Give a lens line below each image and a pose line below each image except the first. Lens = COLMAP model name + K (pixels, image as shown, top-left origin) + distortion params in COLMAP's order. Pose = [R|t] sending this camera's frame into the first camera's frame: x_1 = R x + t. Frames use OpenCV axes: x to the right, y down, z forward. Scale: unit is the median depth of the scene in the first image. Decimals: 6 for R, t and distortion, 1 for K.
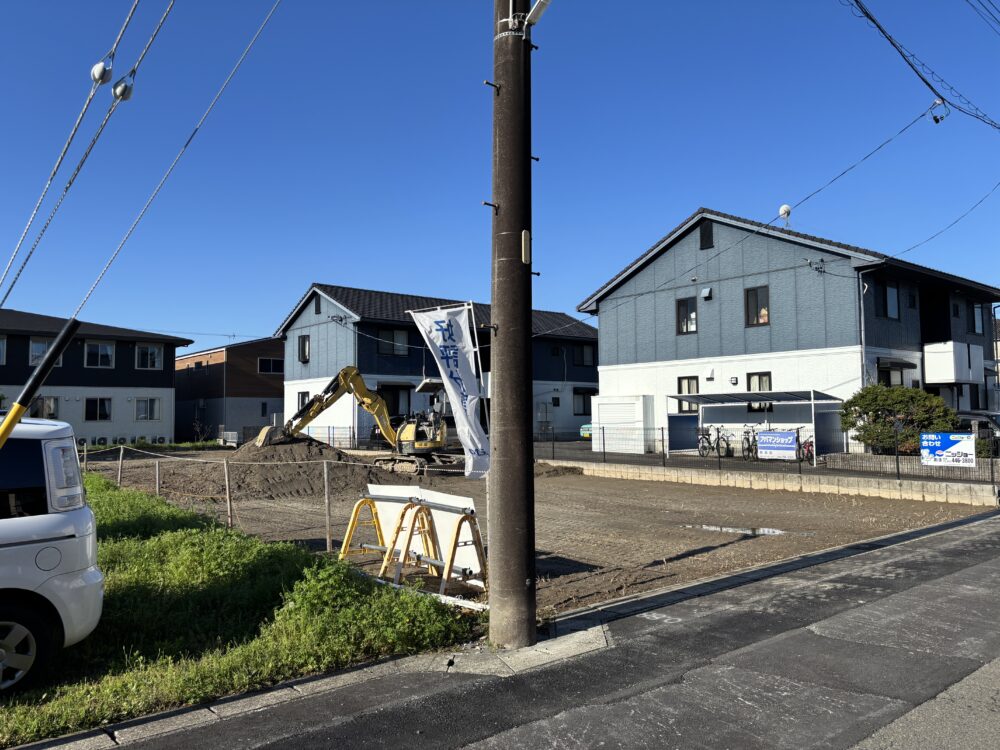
lens RADIAL K [[750.1, 0, 500.0], [0, 750.1, 375.0], [0, 0, 1]] dist [0.075941, -0.096046]
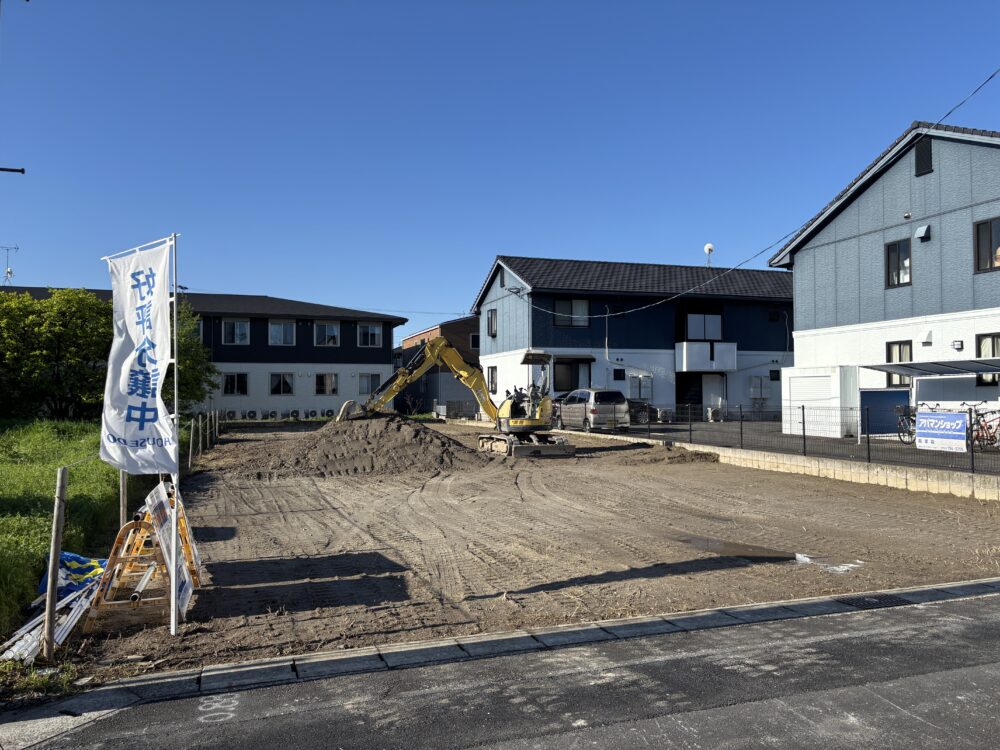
lens RADIAL K [[750.1, 0, 500.0], [0, 750.1, 375.0], [0, 0, 1]] dist [0.075941, -0.096046]
pose [[0.932706, -0.006071, -0.360586, 0.151343], [0.017787, 0.999416, 0.029180, 0.006956], [0.360199, -0.033630, 0.932269, 0.115866]]
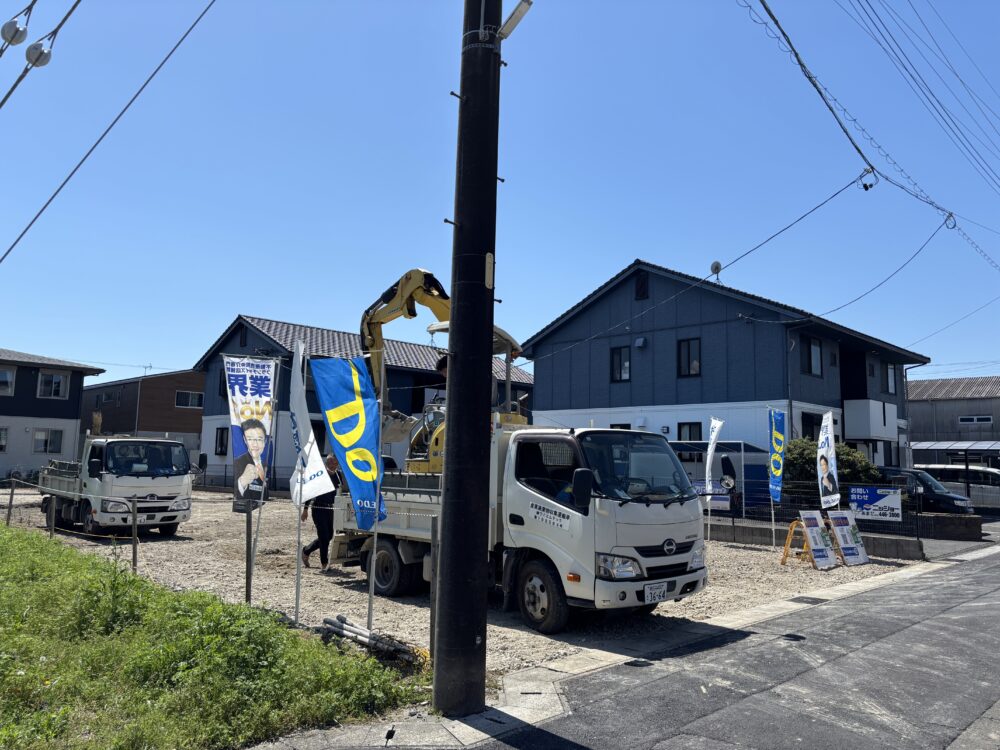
lens RADIAL K [[747.0, 0, 504.5], [0, 747.0, 378.4], [0, 0, 1]] dist [0.074349, -0.088748]
pose [[0.994075, 0.039512, 0.101259, -0.008170], [-0.033809, 0.997777, -0.057433, 0.003331], [-0.103303, 0.053669, 0.993201, 0.020711]]
